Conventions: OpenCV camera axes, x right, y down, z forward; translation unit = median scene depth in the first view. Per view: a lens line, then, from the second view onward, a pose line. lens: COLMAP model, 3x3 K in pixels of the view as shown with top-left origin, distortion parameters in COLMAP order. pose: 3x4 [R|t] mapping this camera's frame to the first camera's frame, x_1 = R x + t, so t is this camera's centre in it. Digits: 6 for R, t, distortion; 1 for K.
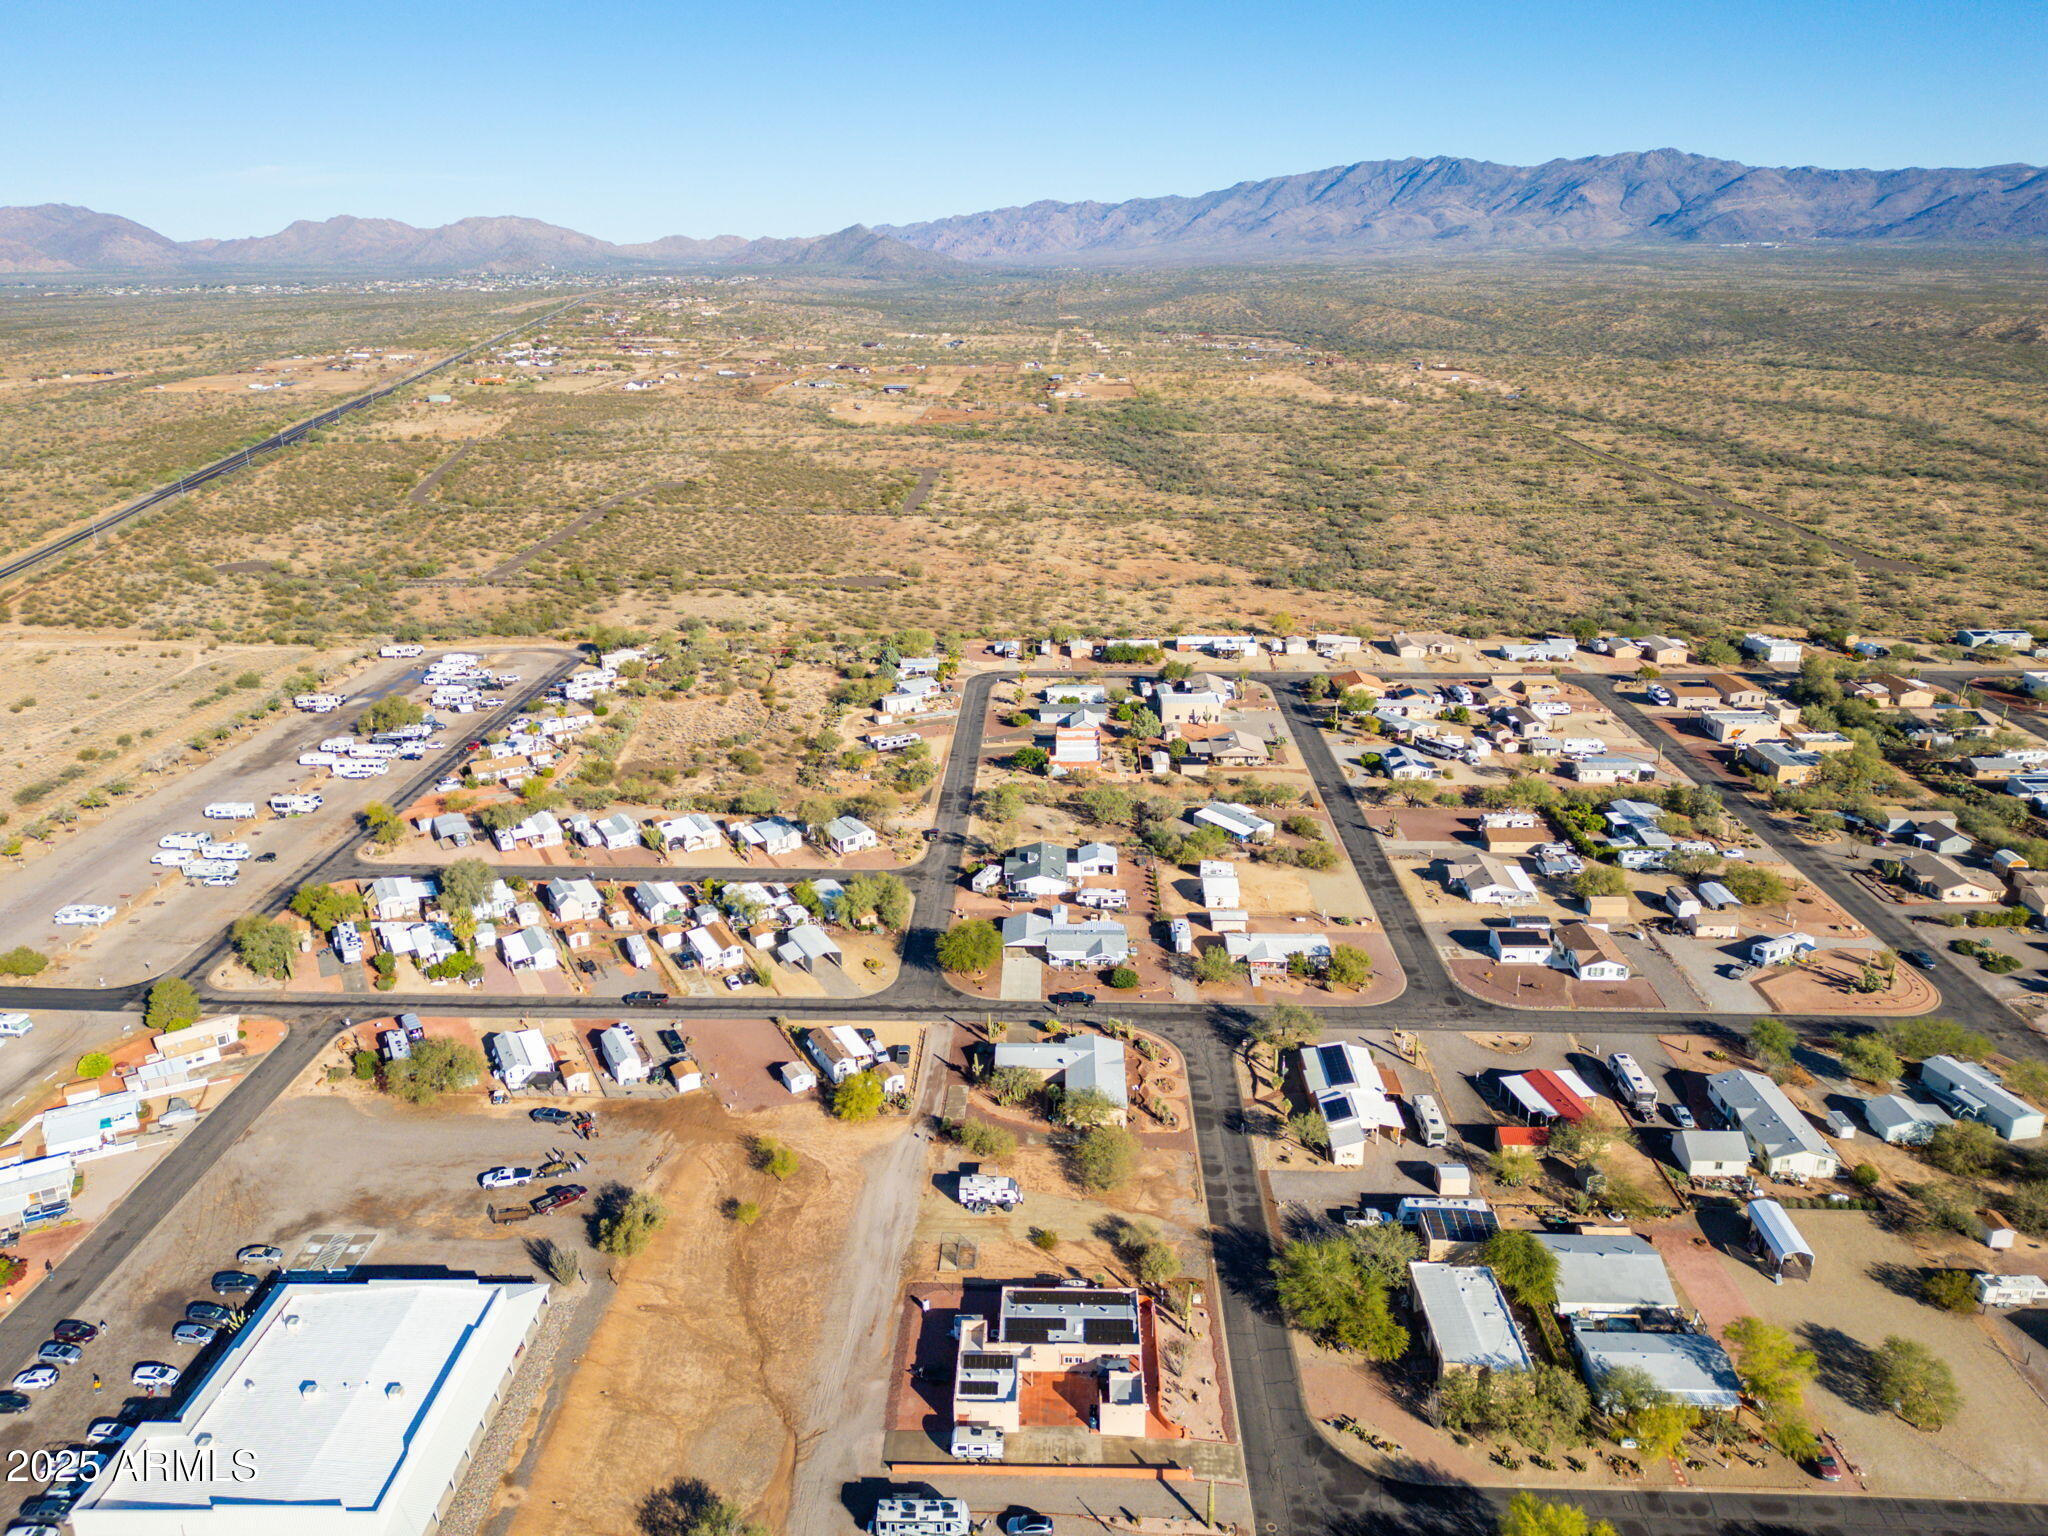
lens RADIAL K [[1425.3, 0, 1023.4], [0, 1425.3, 765.0], [0, 0, 1]] dist [0.078416, -0.077186]
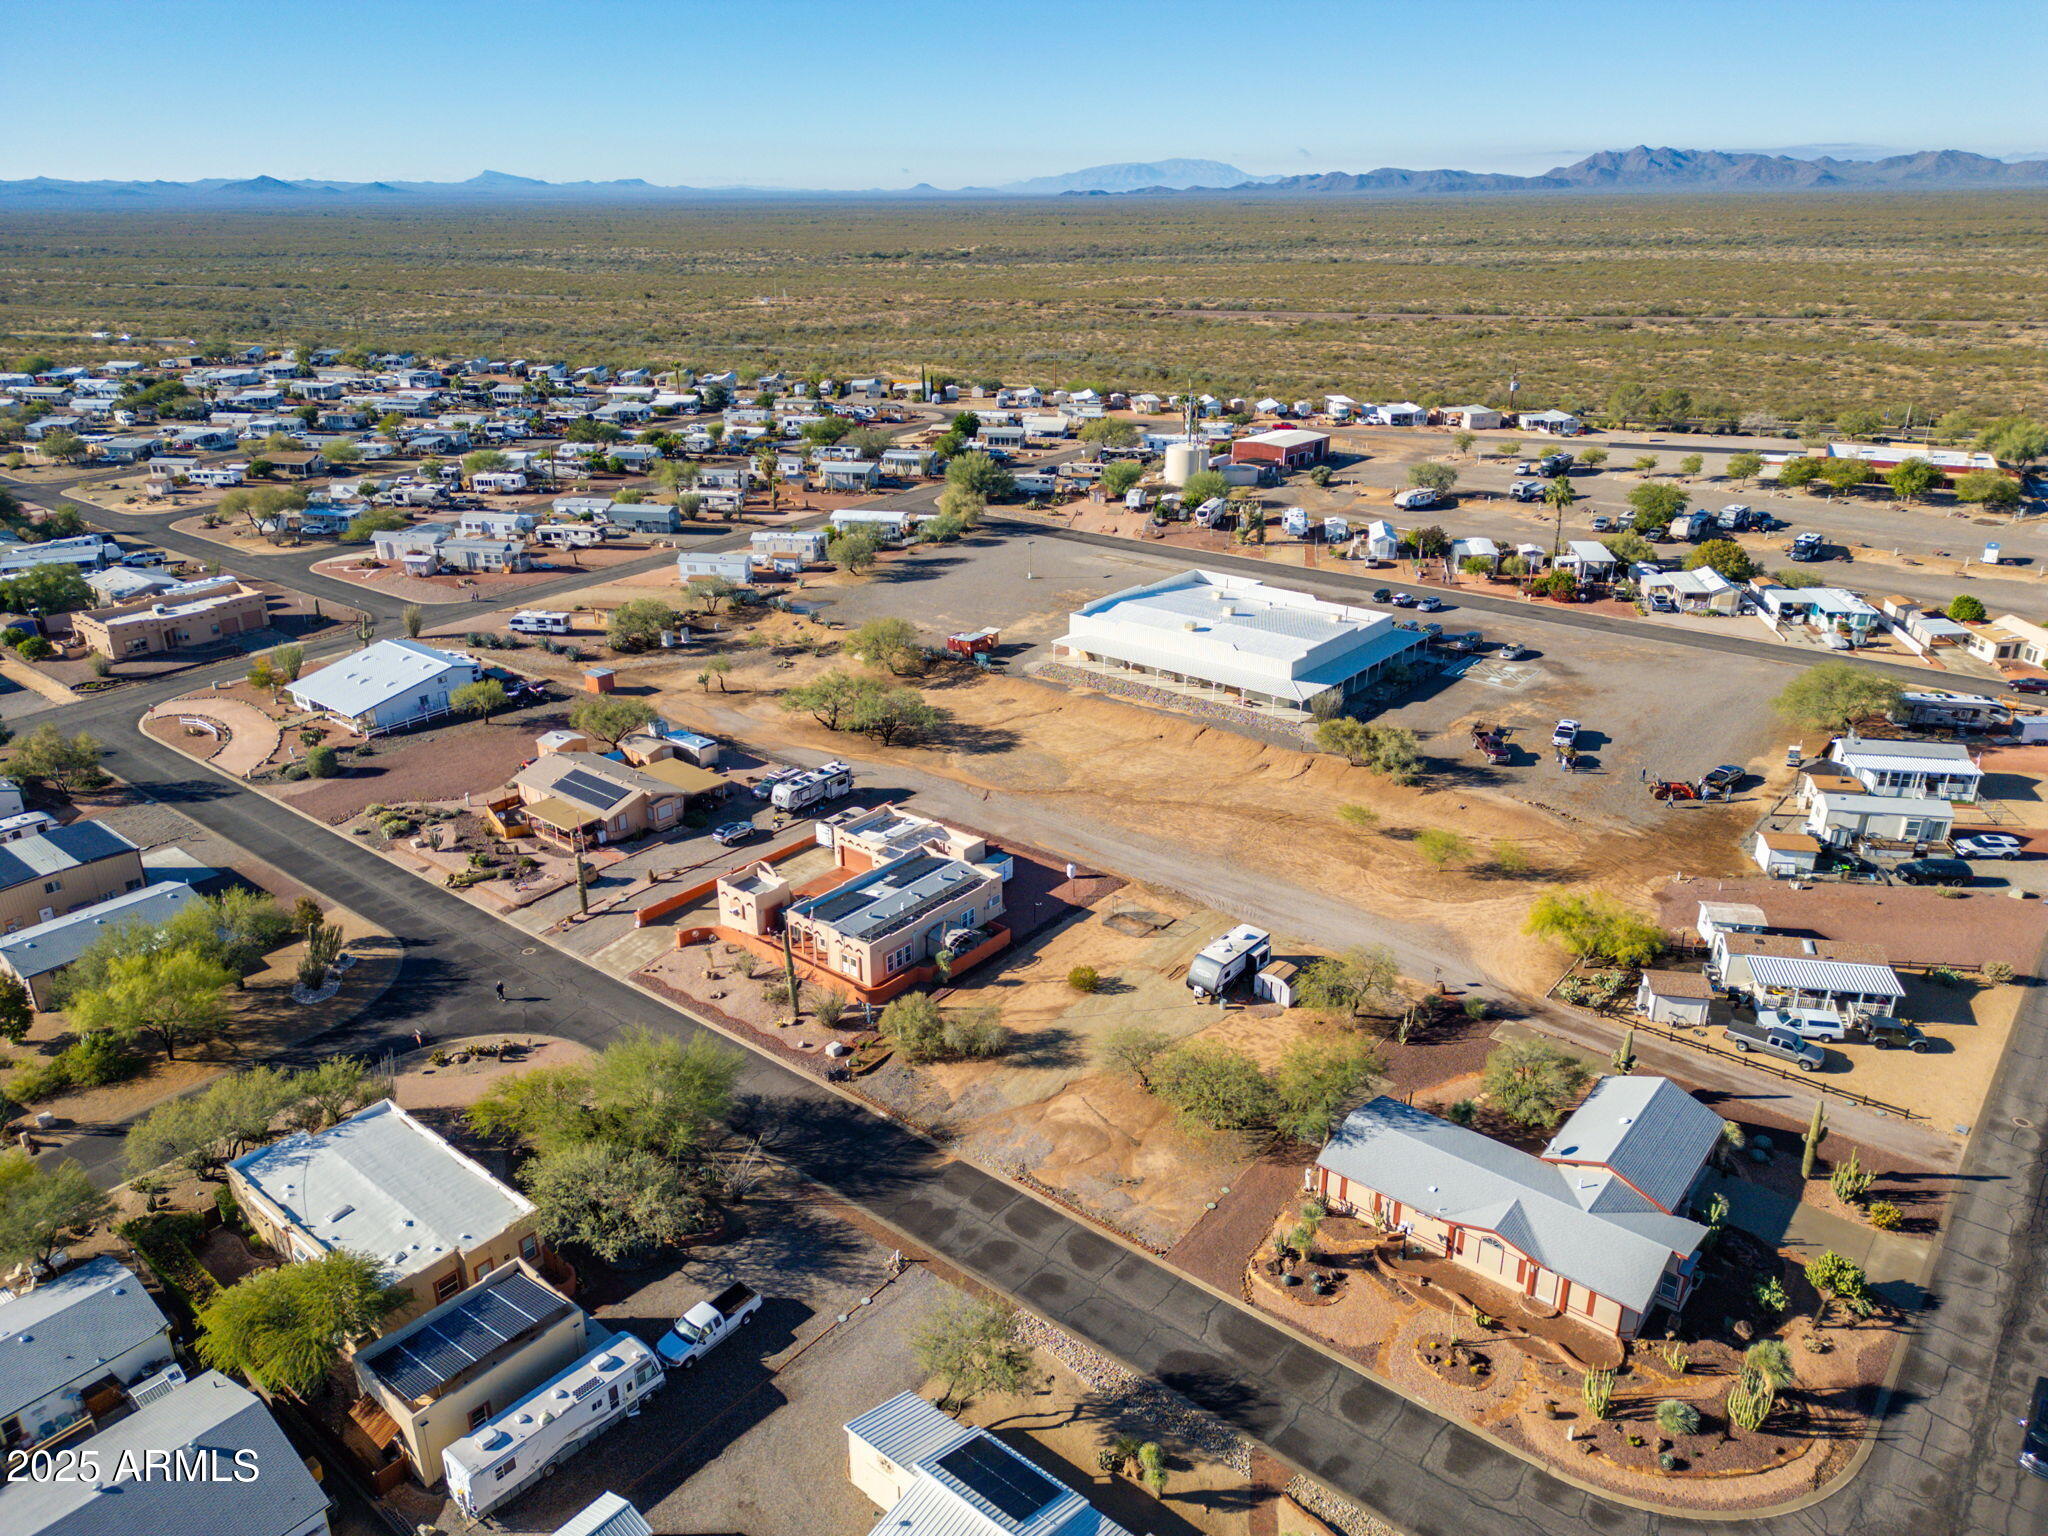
lens RADIAL K [[1425.3, 0, 1016.5], [0, 1425.3, 763.2], [0, 0, 1]] dist [0.078416, -0.077186]
pose [[-0.615926, 0.309071, -0.724645, 0.299205], [-0.243178, 0.800322, 0.548042, -0.048294], [0.749333, 0.513771, -0.417780, 0.789165]]
